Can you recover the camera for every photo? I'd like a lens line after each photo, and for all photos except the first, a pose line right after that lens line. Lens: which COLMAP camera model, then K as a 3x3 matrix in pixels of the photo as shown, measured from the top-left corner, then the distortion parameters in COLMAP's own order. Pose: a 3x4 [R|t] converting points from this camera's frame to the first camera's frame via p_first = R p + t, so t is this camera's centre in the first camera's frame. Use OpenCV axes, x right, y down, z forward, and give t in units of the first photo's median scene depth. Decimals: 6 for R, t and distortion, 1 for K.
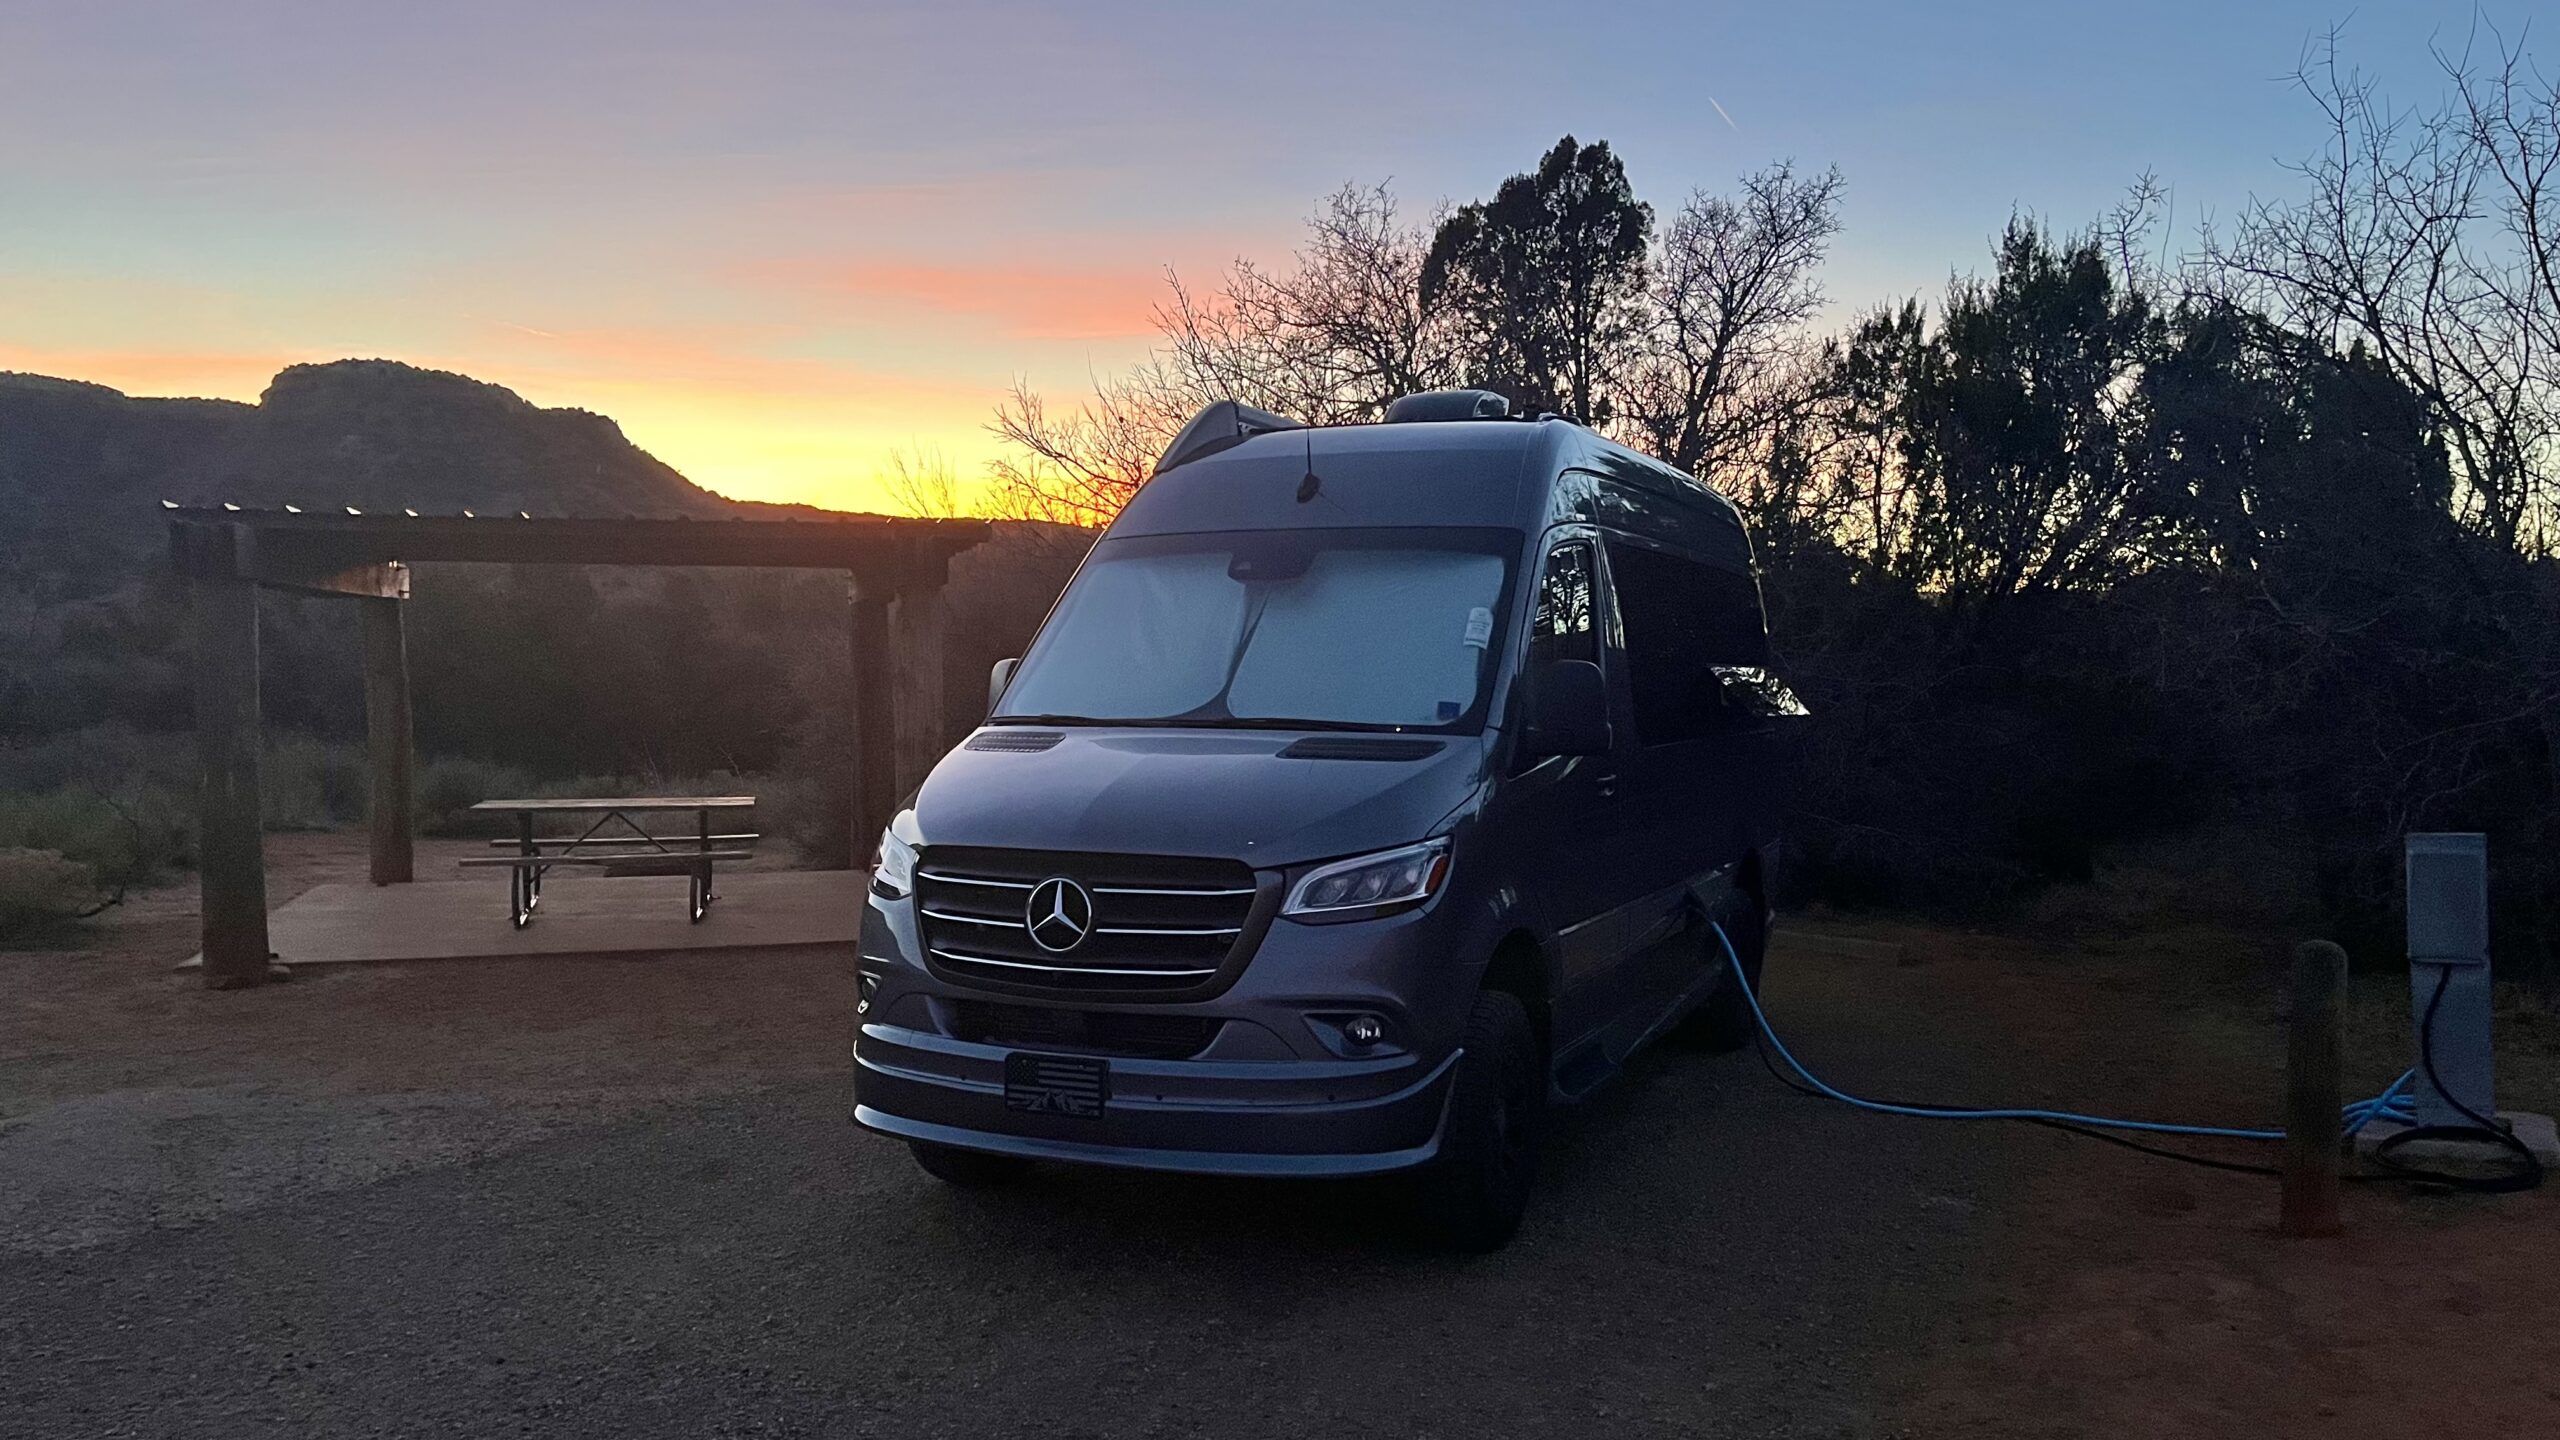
lens RADIAL K [[2002.6, 0, 1296.7], [0, 2002.6, 719.3], [0, 0, 1]] dist [0.021371, -0.011604]
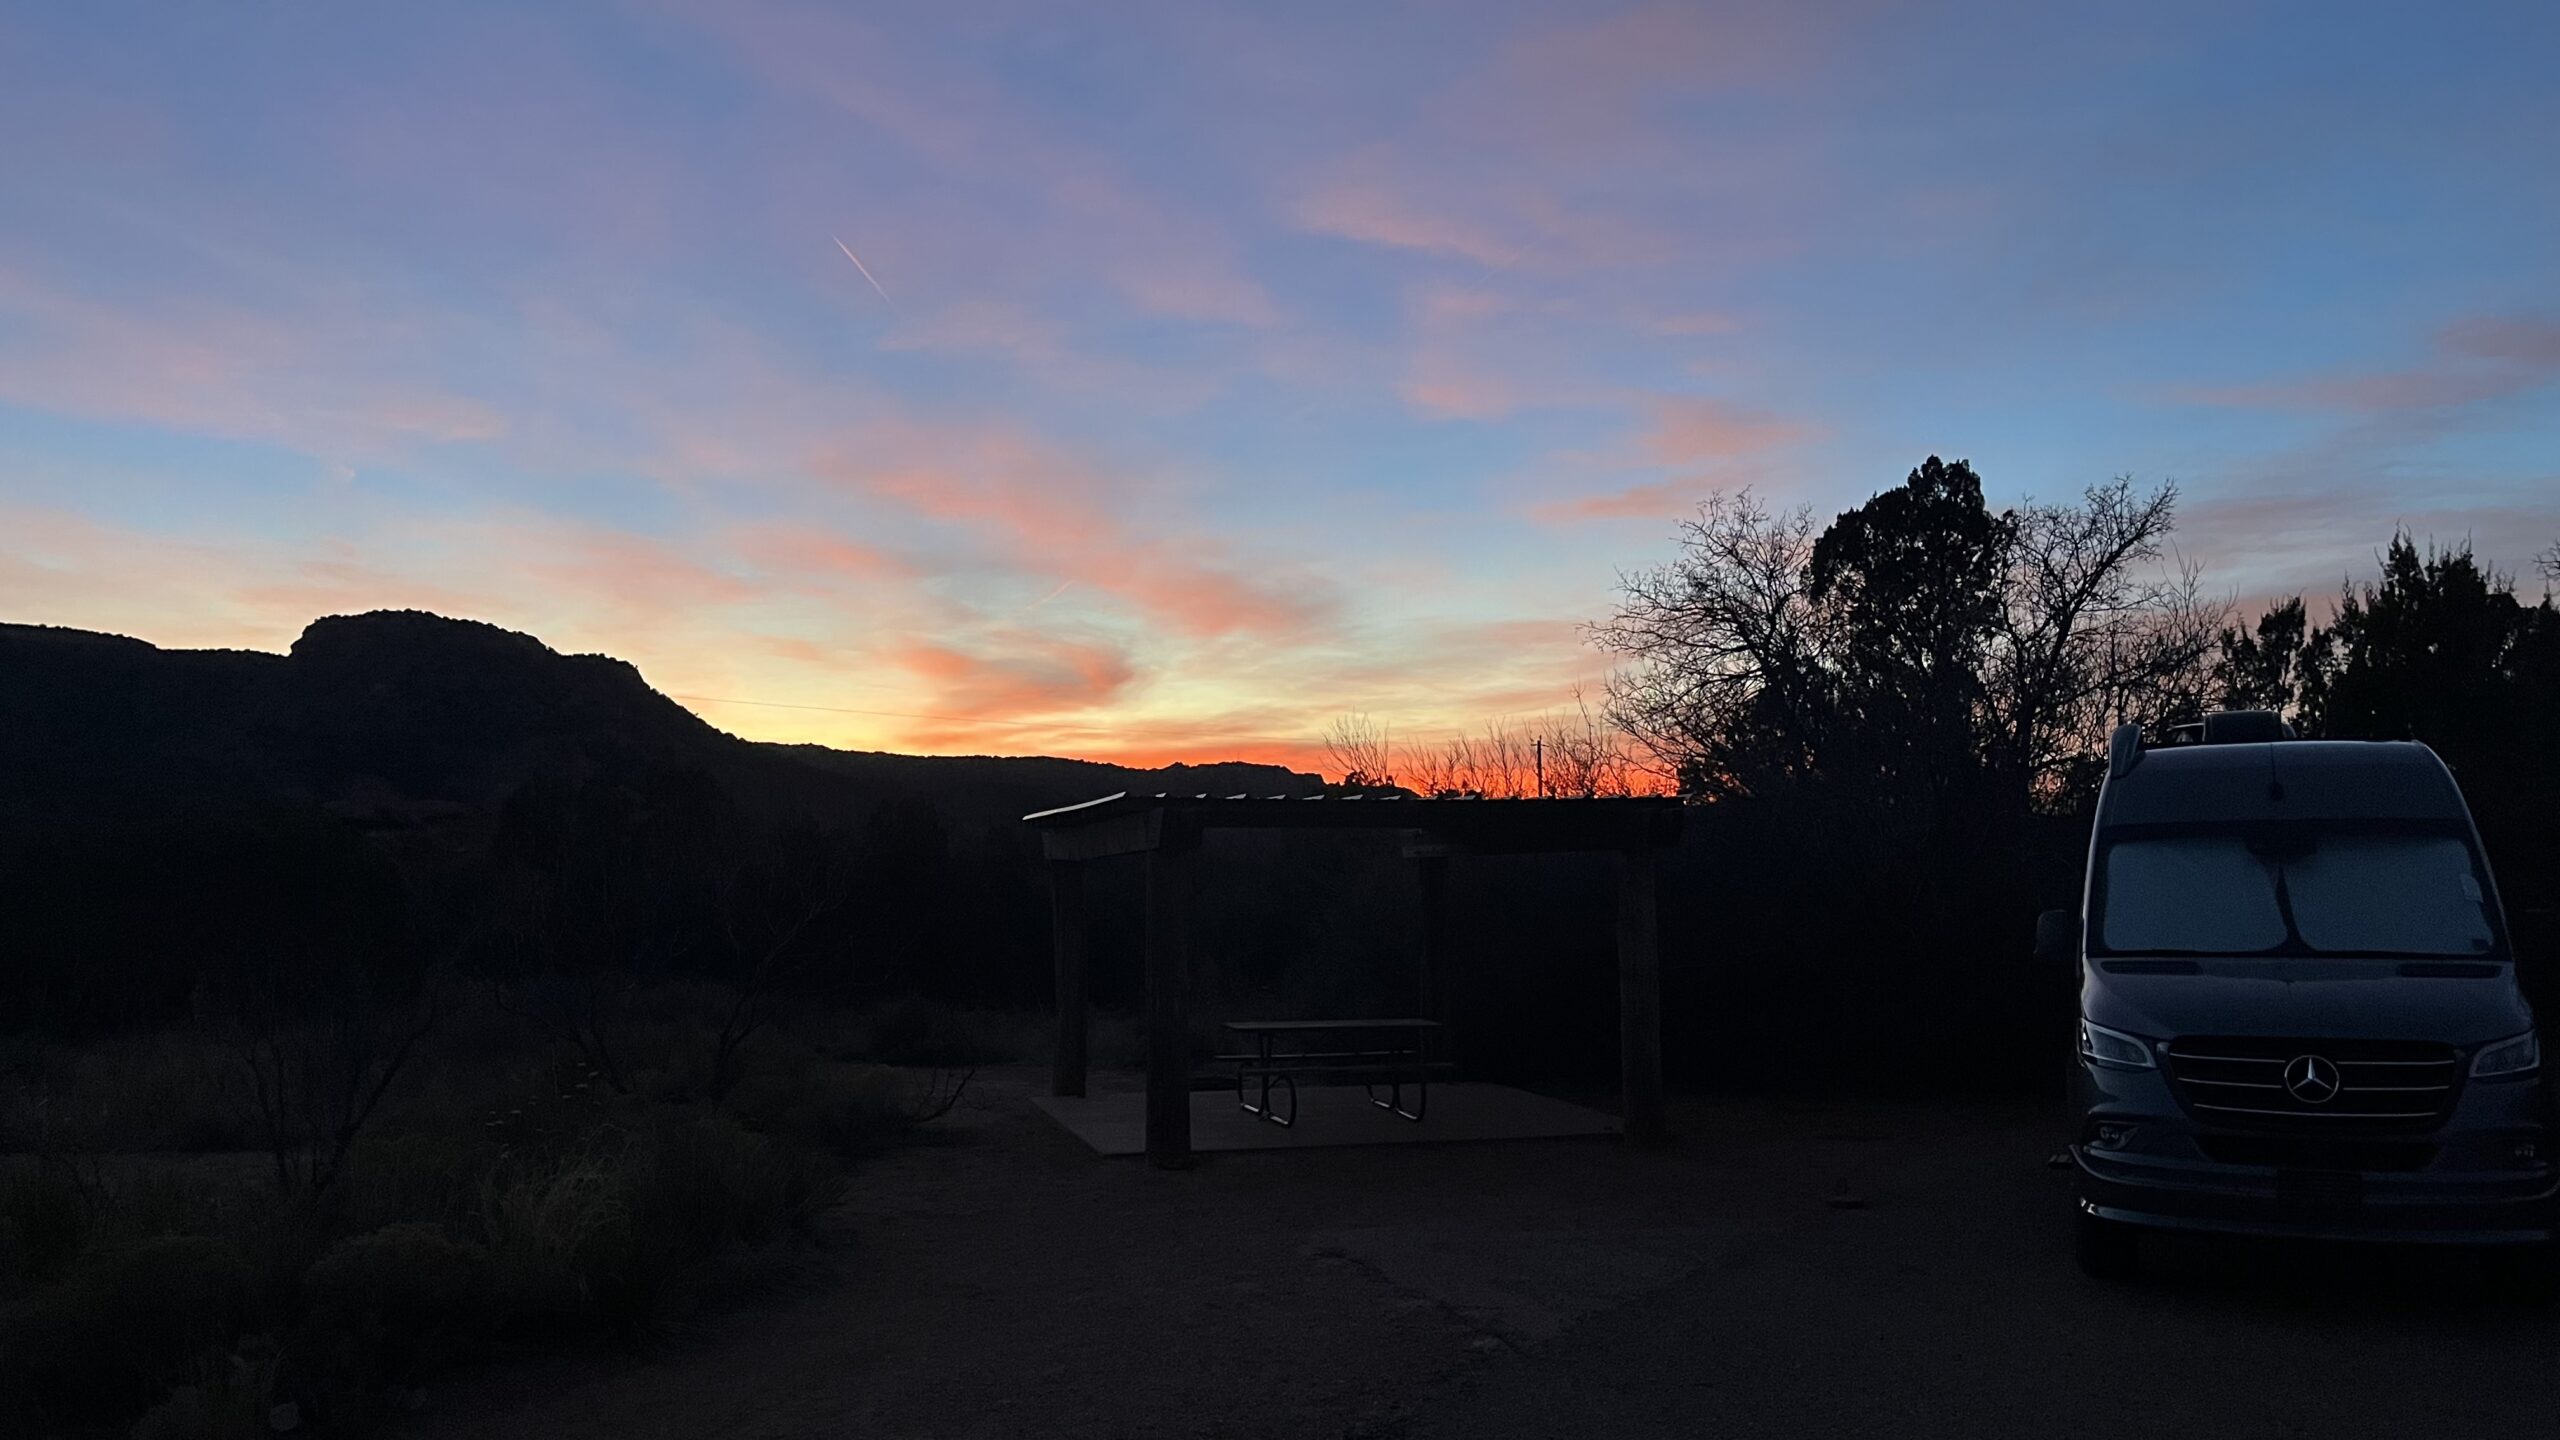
lens RADIAL K [[2002.6, 0, 1263.6], [0, 2002.6, 726.6], [0, 0, 1]] dist [0.021371, -0.011604]
pose [[0.999925, -0.011942, -0.002861, -0.260009], [0.011548, 0.993677, -0.111682, -0.002656], [0.004177, 0.111640, 0.993740, -0.166603]]
